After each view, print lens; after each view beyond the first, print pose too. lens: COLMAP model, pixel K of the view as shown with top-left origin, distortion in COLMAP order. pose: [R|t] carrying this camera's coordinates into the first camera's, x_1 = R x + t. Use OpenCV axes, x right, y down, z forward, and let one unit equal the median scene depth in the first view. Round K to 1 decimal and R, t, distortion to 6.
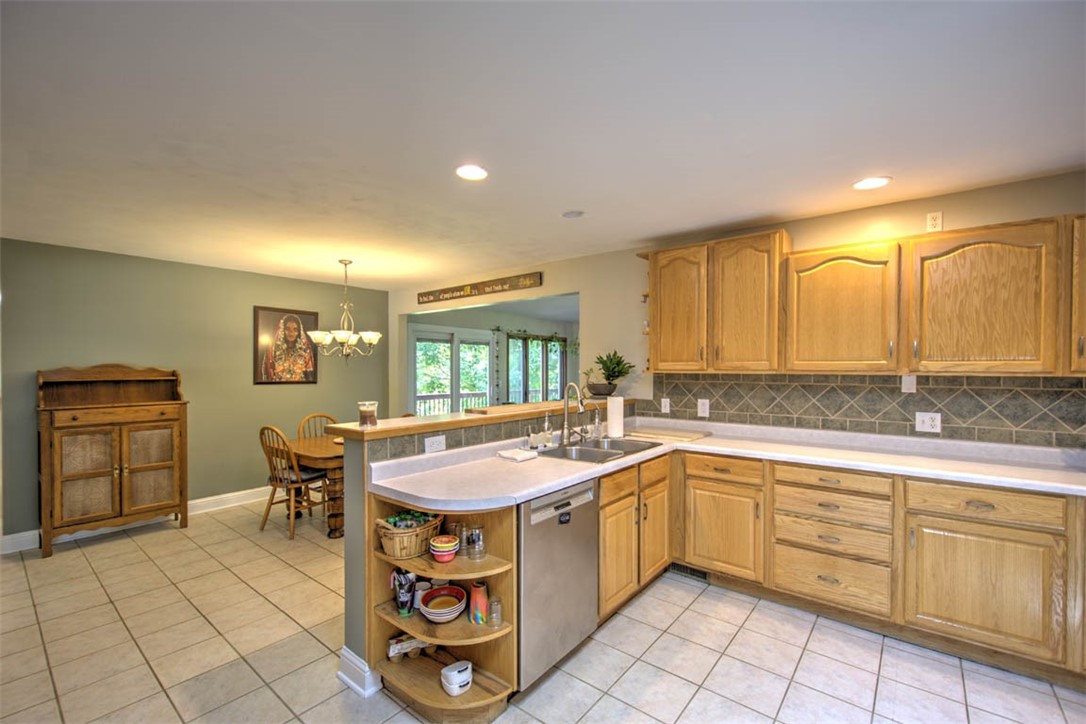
lens RADIAL K [[469.1, 0, 543.0], [0, 469.1, 365.4], [0, 0, 1]] dist [-0.002091, 0.000134]
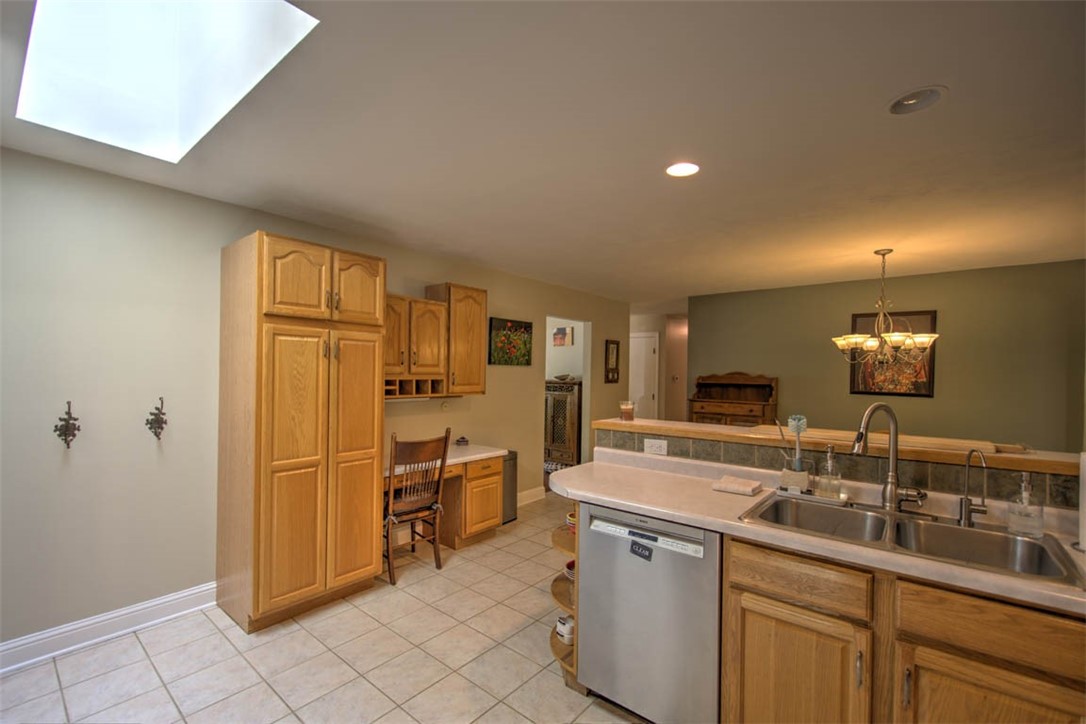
lens RADIAL K [[469.1, 0, 538.6], [0, 469.1, 377.3], [0, 0, 1]] dist [-0.002091, 0.000134]
pose [[0.002033, 0.014796, -0.999888, 0.661288], [-0.013886, 0.999795, 0.014766, 0.001402], [0.999902, 0.013855, 0.002238, 0.599539]]
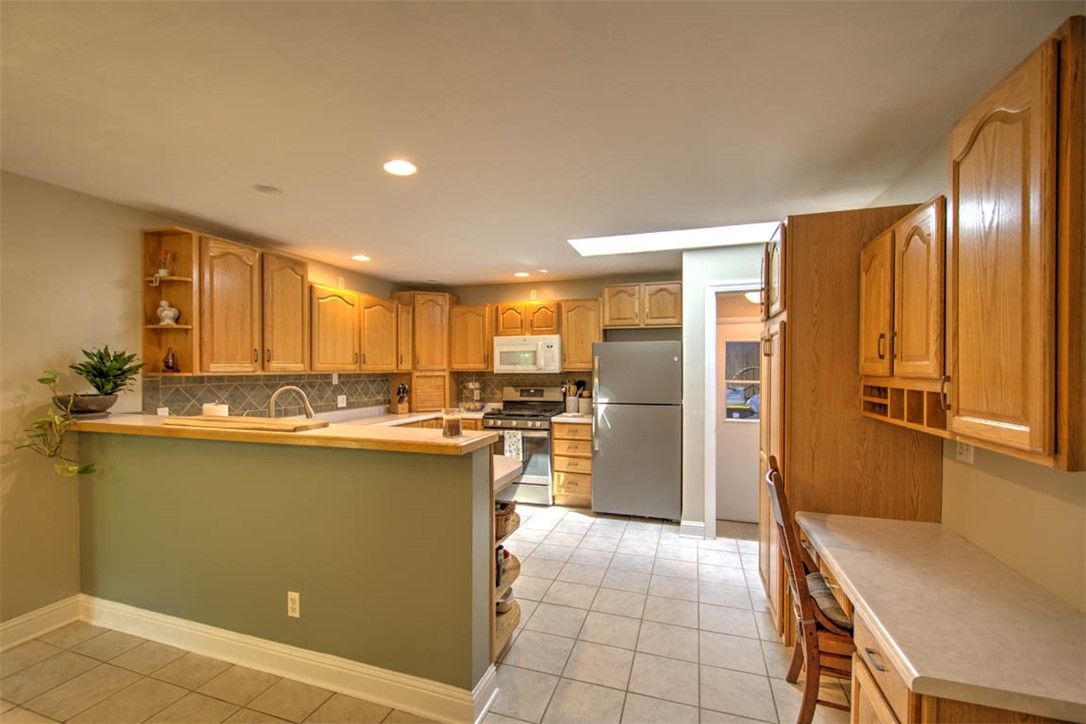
lens RADIAL K [[469.1, 0, 540.1], [0, 469.1, 364.2], [0, 0, 1]] dist [-0.002091, 0.000134]
pose [[-0.356565, 0.009440, 0.934223, -0.972938], [0.001107, 0.999953, -0.009681, 0.005252], [-0.934270, -0.002417, -0.356559, 0.900773]]
